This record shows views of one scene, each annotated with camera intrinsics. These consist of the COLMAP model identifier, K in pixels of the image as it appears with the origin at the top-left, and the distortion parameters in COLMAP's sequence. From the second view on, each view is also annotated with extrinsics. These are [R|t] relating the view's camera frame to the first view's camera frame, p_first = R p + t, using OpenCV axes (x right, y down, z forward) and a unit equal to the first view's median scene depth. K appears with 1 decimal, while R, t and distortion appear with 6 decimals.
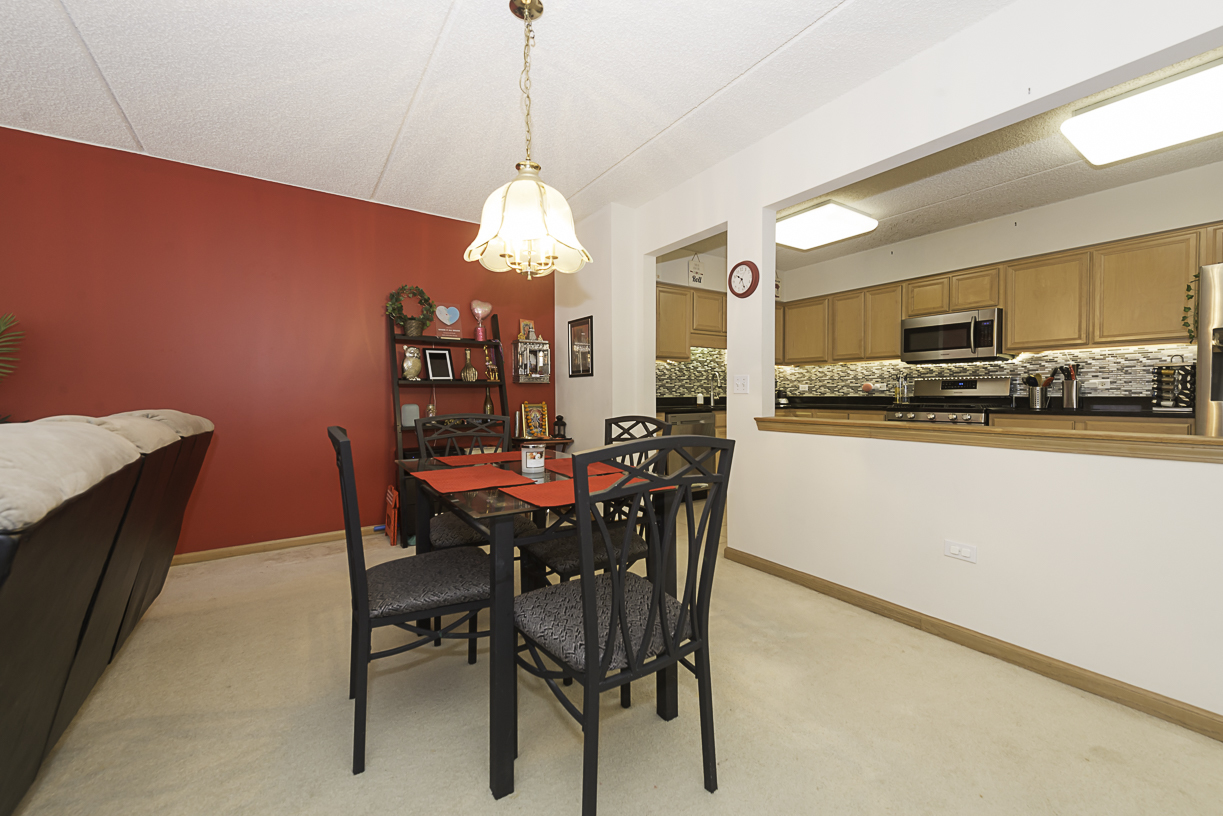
lens RADIAL K [[475.1, 0, 613.3], [0, 475.1, 400.8], [0, 0, 1]] dist [0.010292, -0.000636]
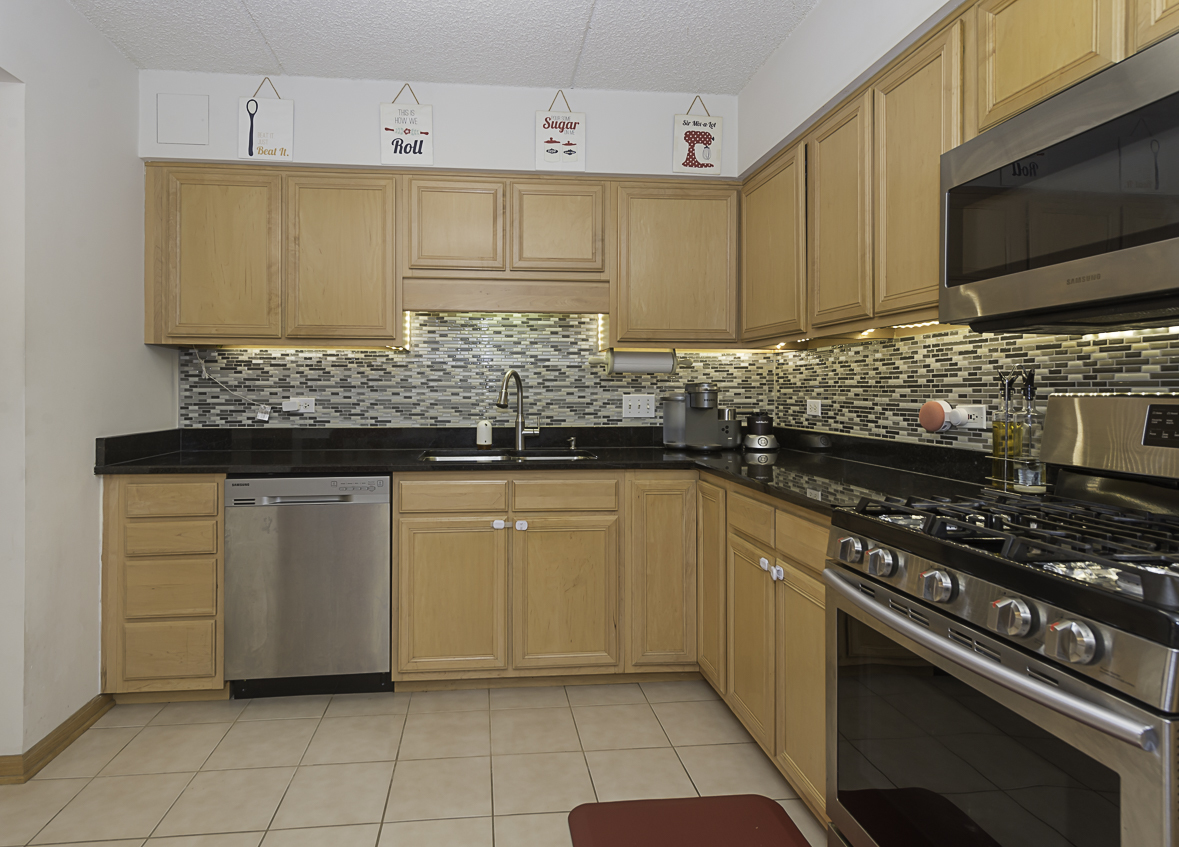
lens RADIAL K [[646.3, 0, 538.4], [0, 646.3, 391.7], [0, 0, 1]] dist [0.033927, -0.016738]
pose [[0.873808, 0.006163, -0.486232, 0.550785], [-0.013478, 0.999842, -0.011549, -0.037516], [0.486084, 0.016645, 0.873754, 0.564671]]
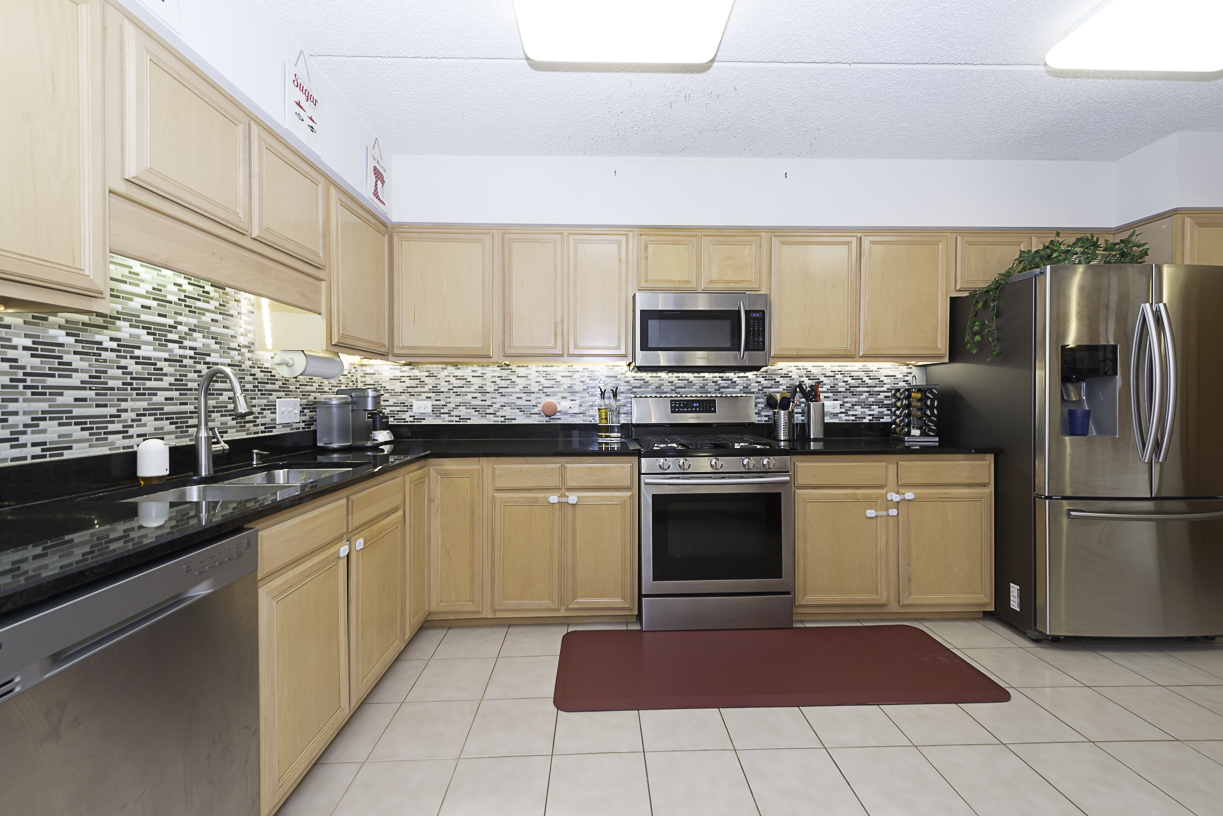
lens RADIAL K [[479.3, 0, 611.2], [0, 479.3, 400.8], [0, 0, 1]] dist [0.021185, -0.007592]
pose [[0.537781, -0.004797, 0.843071, 0.094256], [0.011557, 0.999932, -0.001683, -0.037175], [-0.843005, 0.010648, 0.537800, 0.671347]]
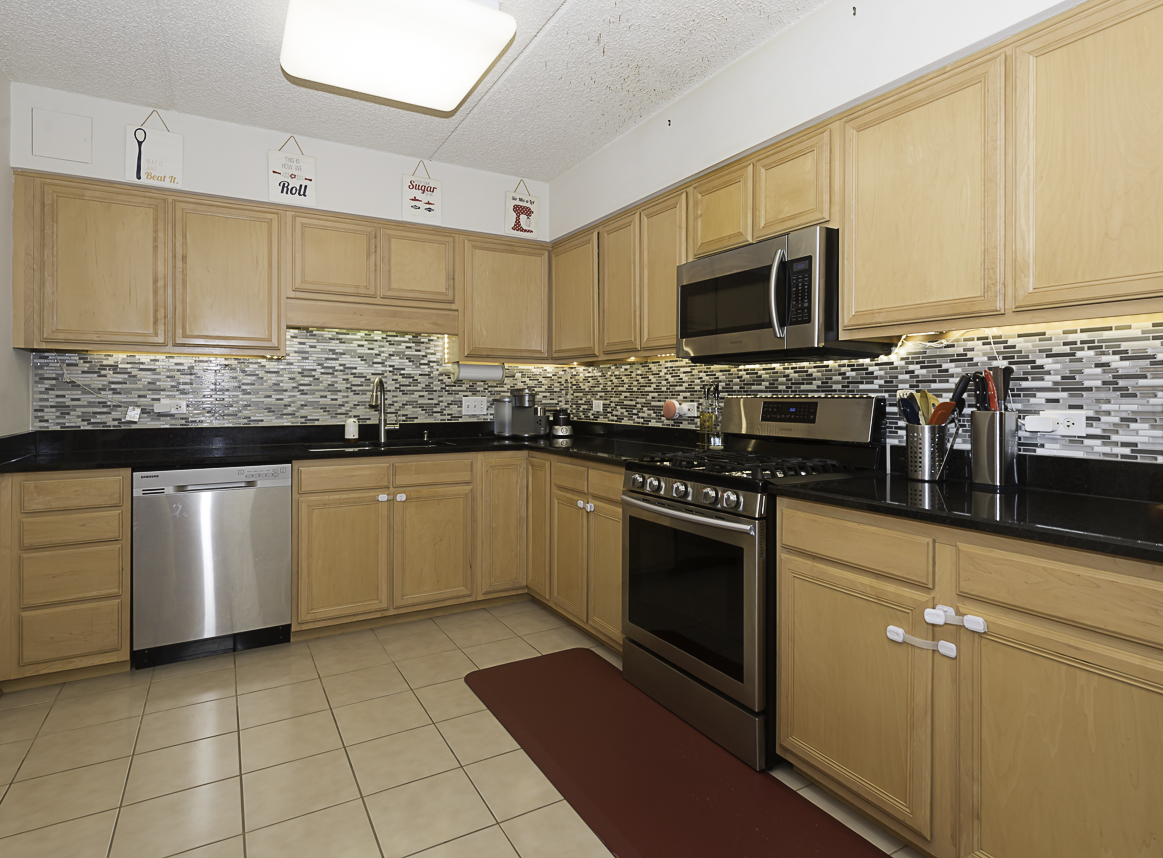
lens RADIAL K [[632.8, 0, 578.7], [0, 632.8, 397.0], [0, 0, 1]] dist [0.032851, -0.000779]
pose [[0.996504, 0.007986, -0.083161, 0.526814], [-0.009024, 0.999886, -0.012109, -0.034805], [0.083055, 0.012817, 0.996463, 0.367083]]
